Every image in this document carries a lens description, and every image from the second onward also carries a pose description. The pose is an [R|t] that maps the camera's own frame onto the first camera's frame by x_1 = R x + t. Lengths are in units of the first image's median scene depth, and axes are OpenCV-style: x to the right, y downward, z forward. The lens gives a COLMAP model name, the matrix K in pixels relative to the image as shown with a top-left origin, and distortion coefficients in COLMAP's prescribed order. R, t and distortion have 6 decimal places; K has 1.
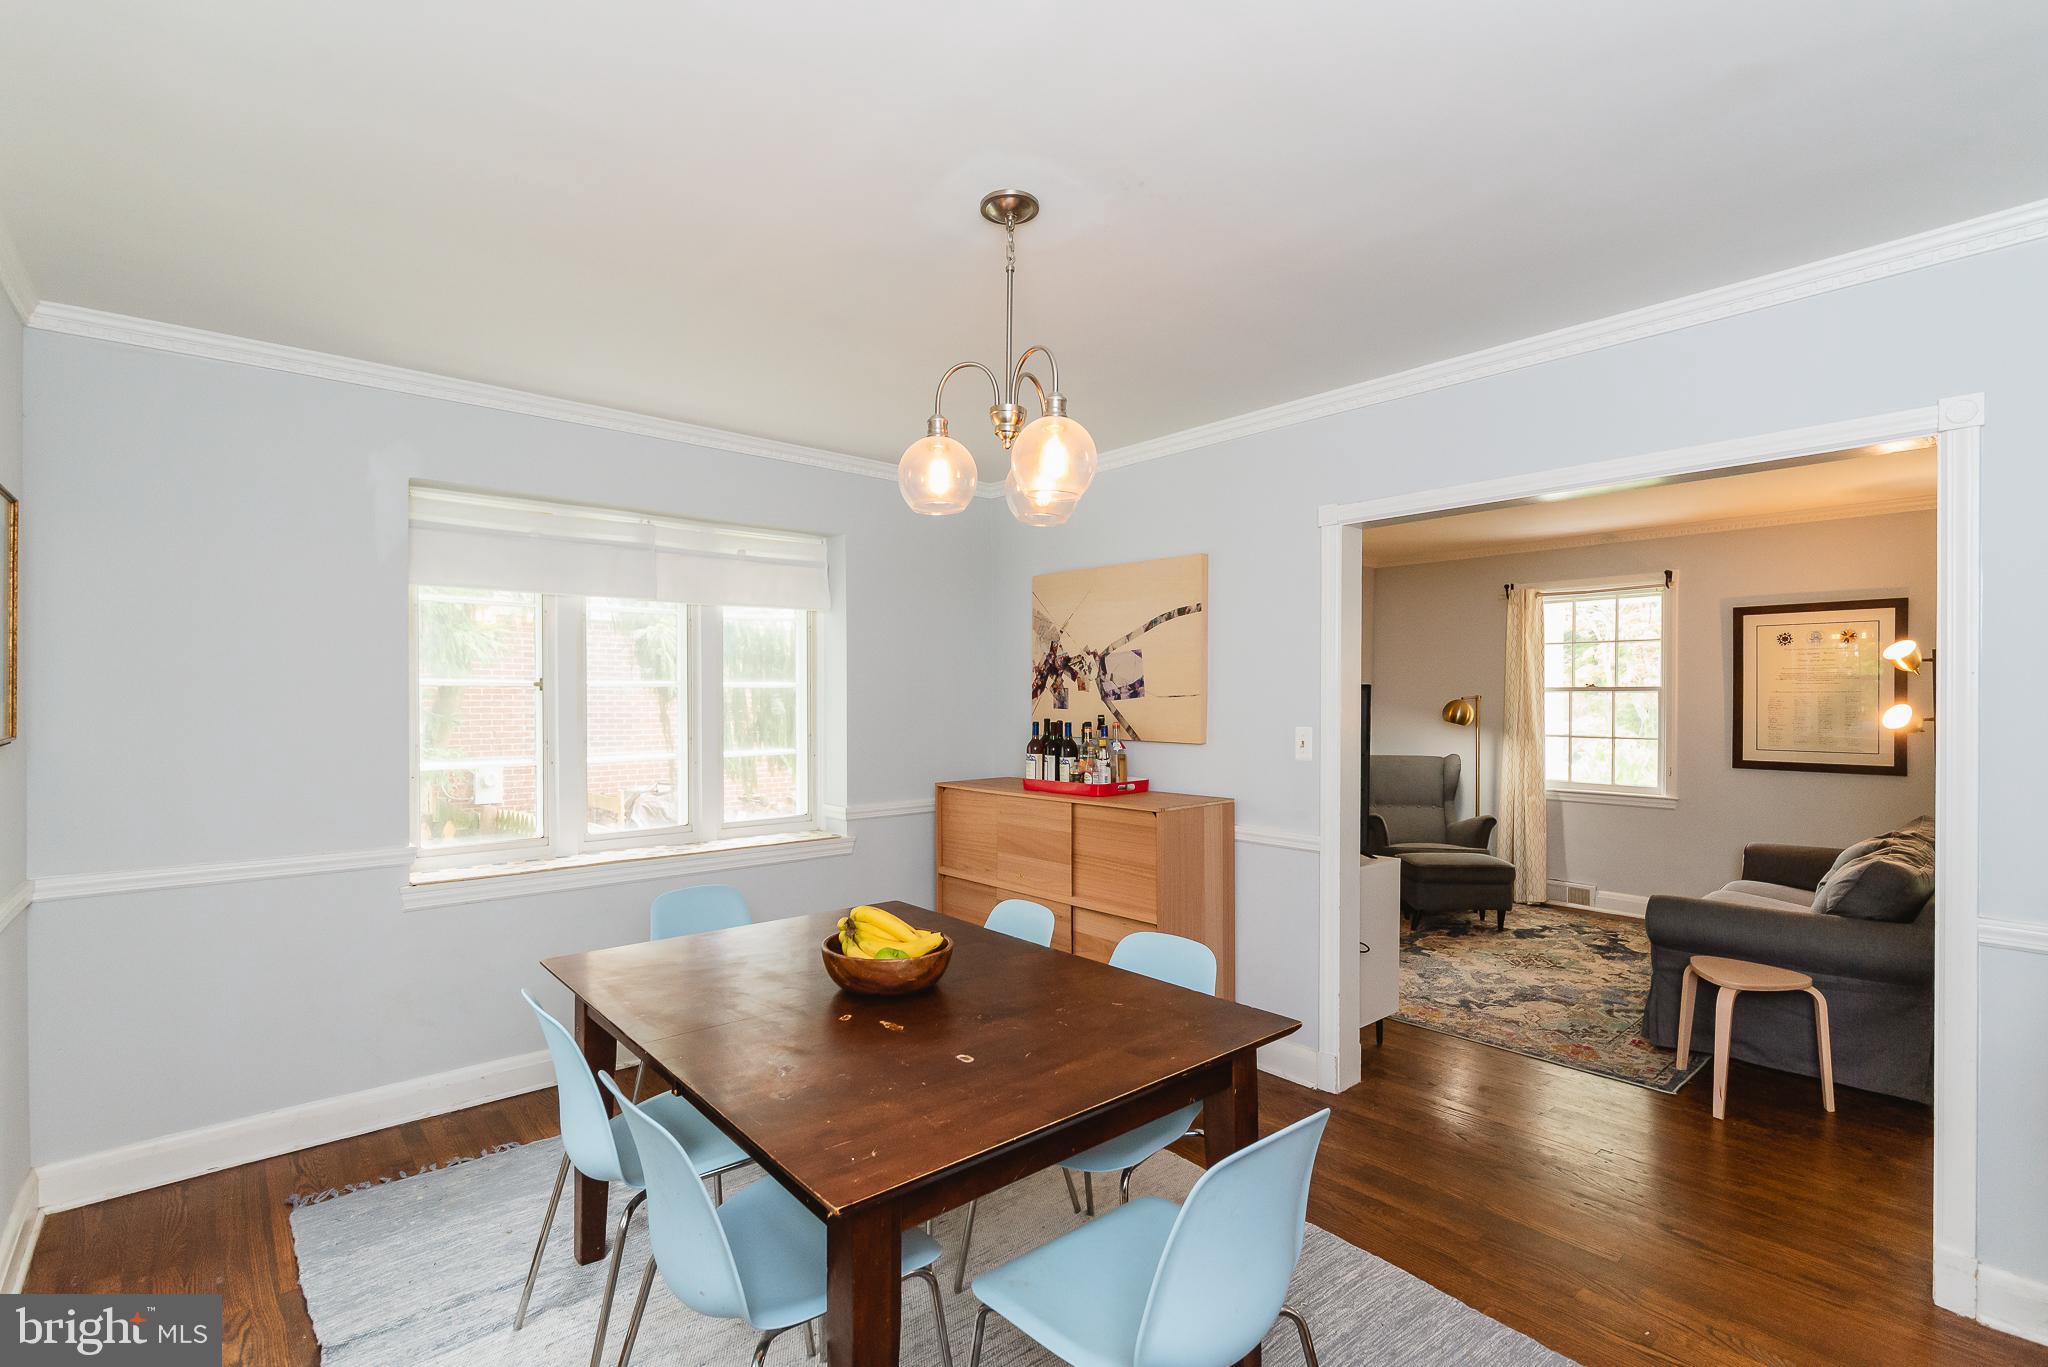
lens RADIAL K [[930.6, 0, 1038.5], [0, 930.6, 690.8], [0, 0, 1]] dist [0.000850, -0.000007]
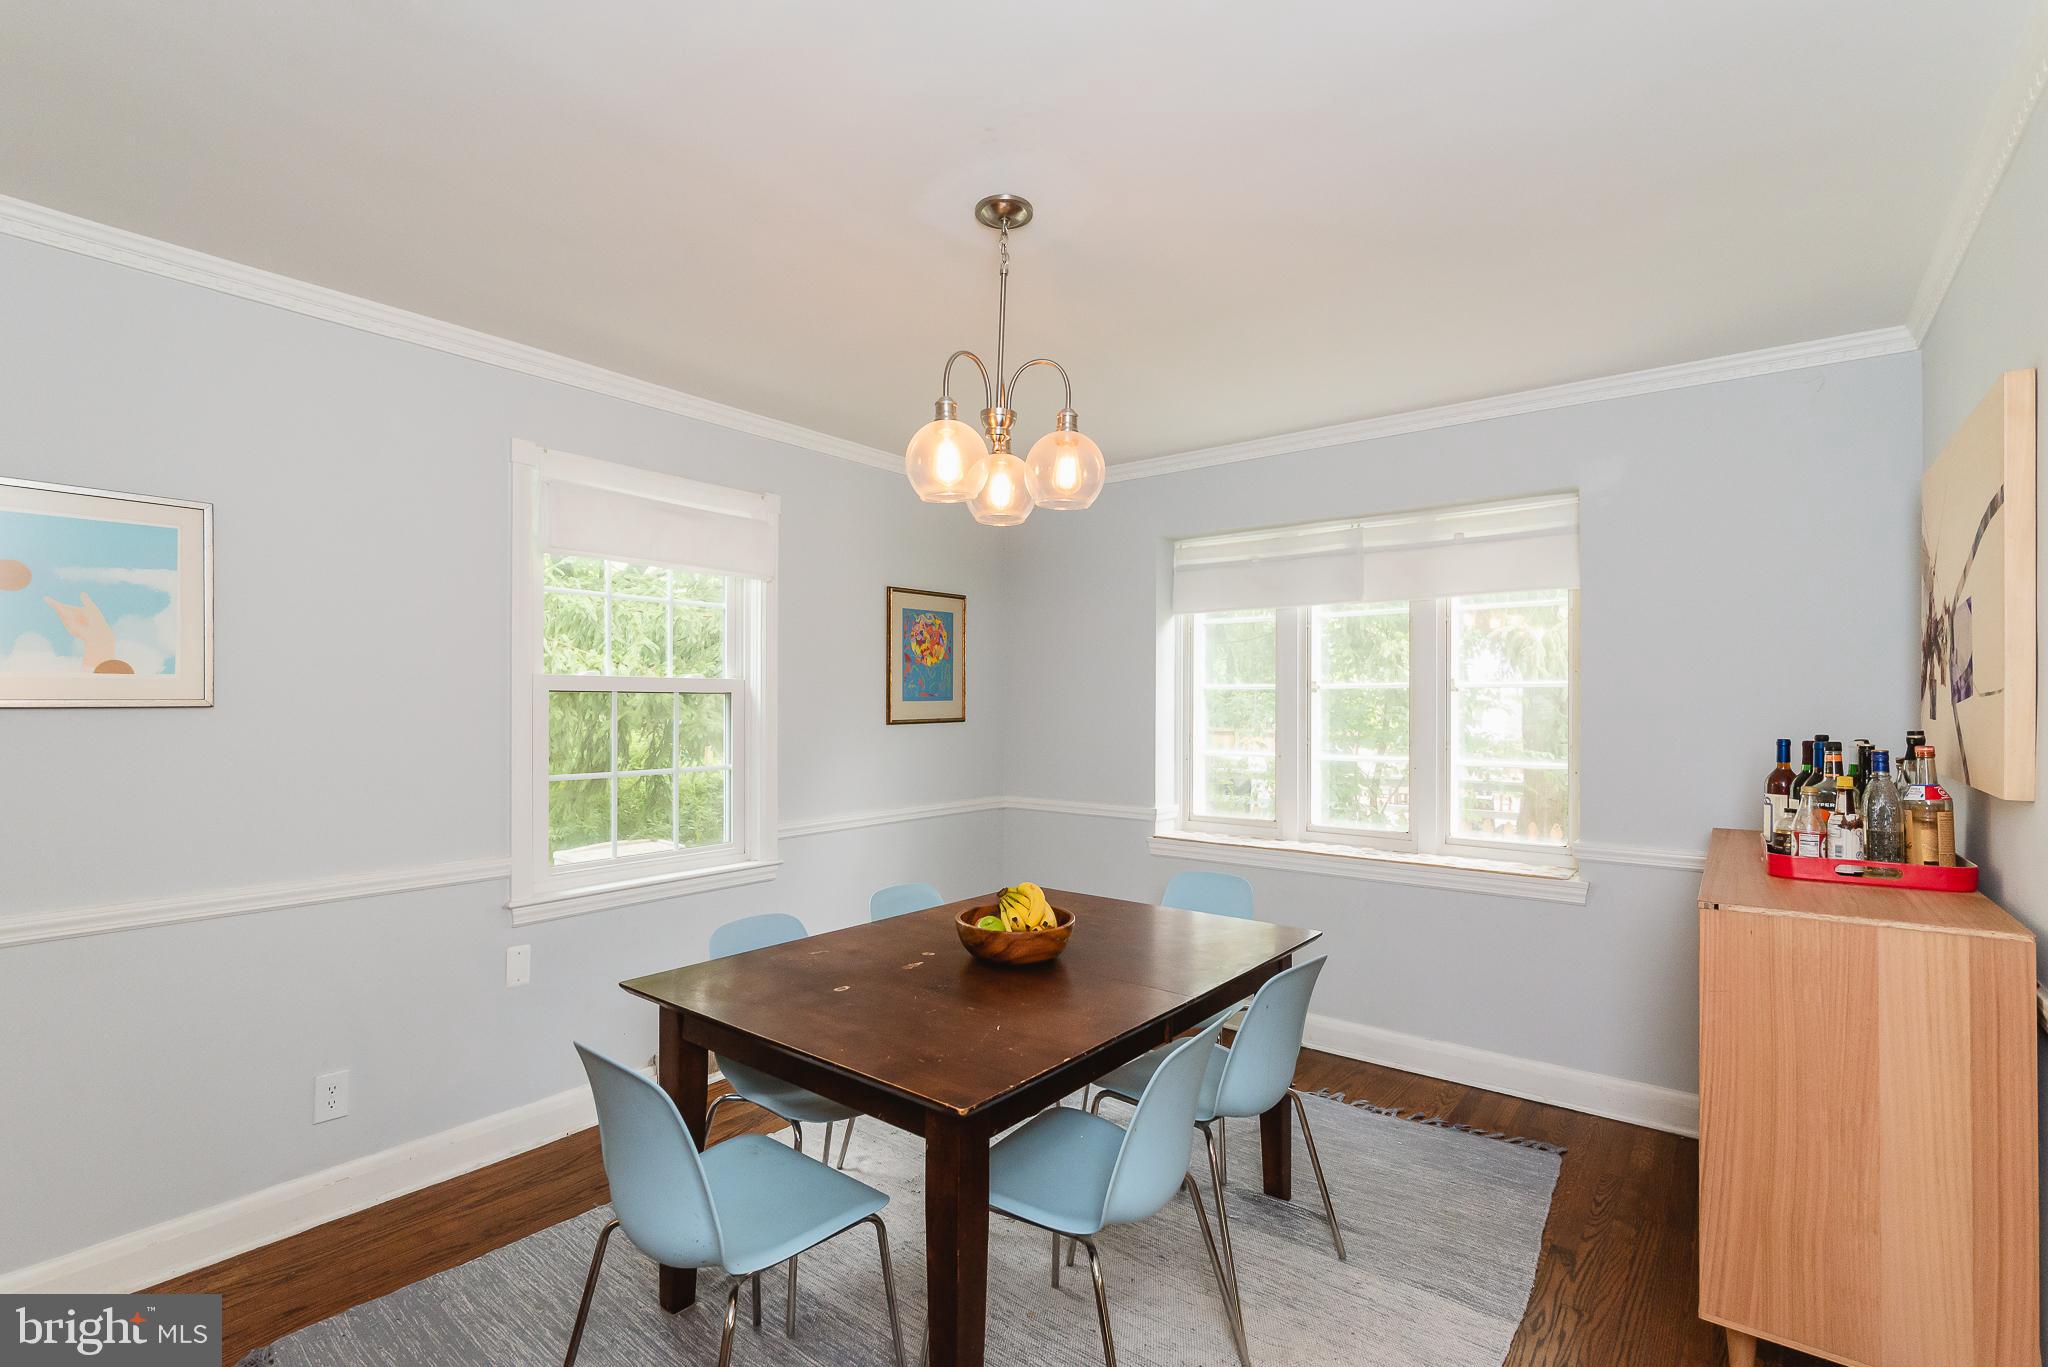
lens RADIAL K [[947.8, 0, 1016.6], [0, 947.8, 699.4], [0, 0, 1]] dist [0.000133, -0.000020]
pose [[0.169636, -0.000460, -0.985507, 0.539559], [0.005145, 0.999987, 0.000419, 0.005632], [0.985493, -0.005142, 0.169636, 0.459479]]
